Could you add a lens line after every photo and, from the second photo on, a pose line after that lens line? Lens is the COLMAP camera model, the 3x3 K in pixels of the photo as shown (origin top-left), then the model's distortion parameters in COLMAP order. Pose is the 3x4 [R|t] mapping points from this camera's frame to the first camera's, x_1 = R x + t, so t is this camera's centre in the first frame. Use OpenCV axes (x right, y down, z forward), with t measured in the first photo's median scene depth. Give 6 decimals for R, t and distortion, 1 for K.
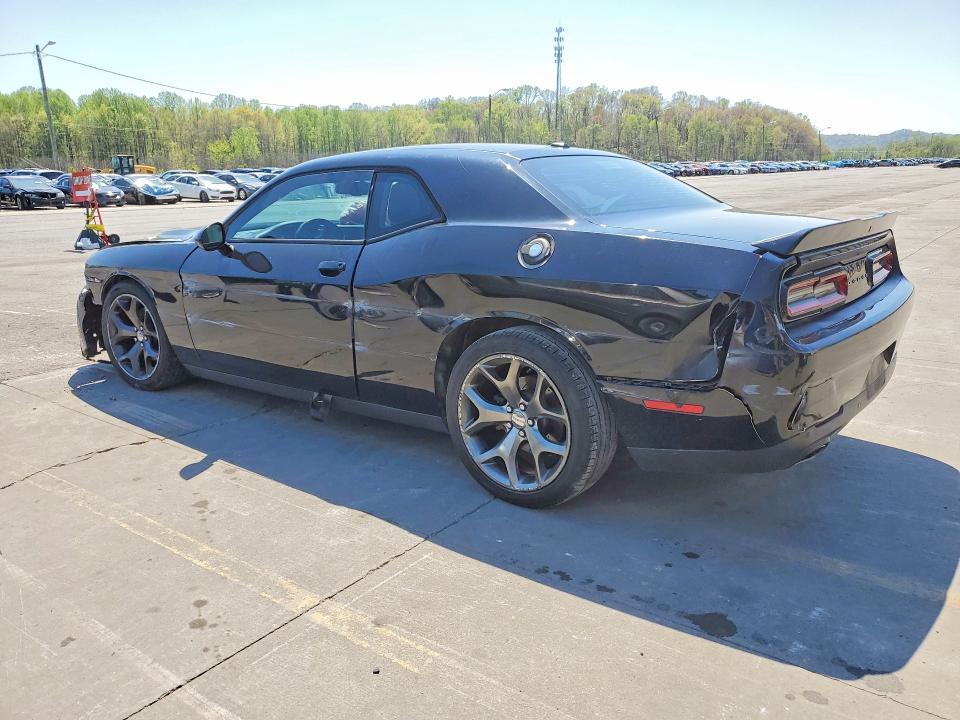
lens RADIAL K [[812.2, 0, 480.0], [0, 812.2, 360.0], [0, 0, 1]] dist [-0.006576, -0.008882]
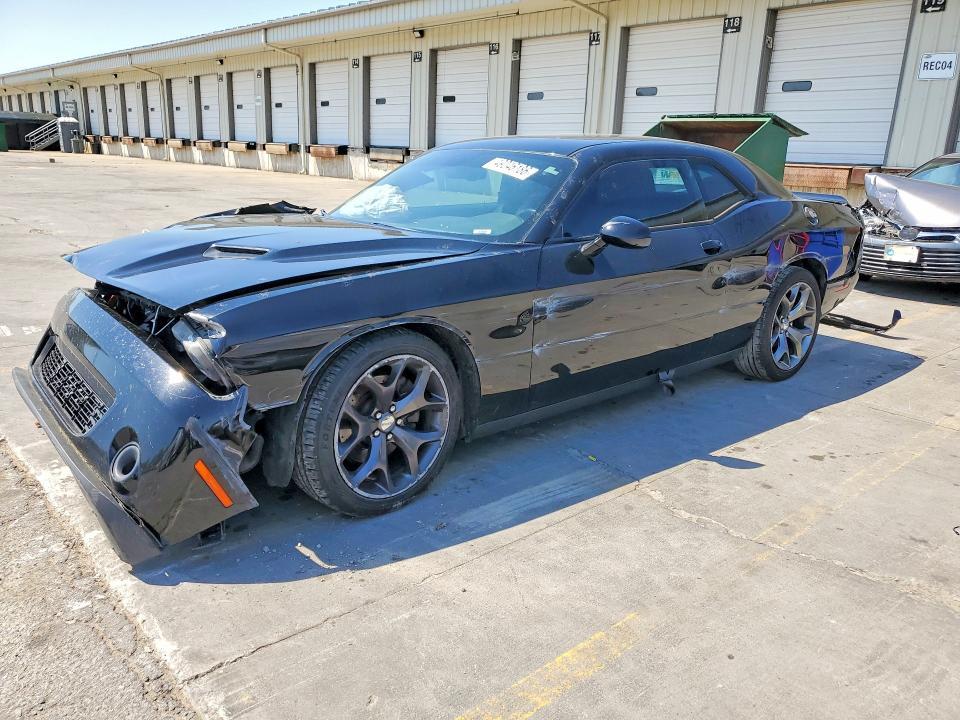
lens RADIAL K [[812.2, 0, 480.0], [0, 812.2, 360.0], [0, 0, 1]] dist [-0.006576, -0.008882]
pose [[0.135201, -0.220738, 0.965917, -1.335706], [0.202570, 0.960434, 0.191131, -0.237886], [-0.969890, 0.169825, 0.174567, 1.130332]]
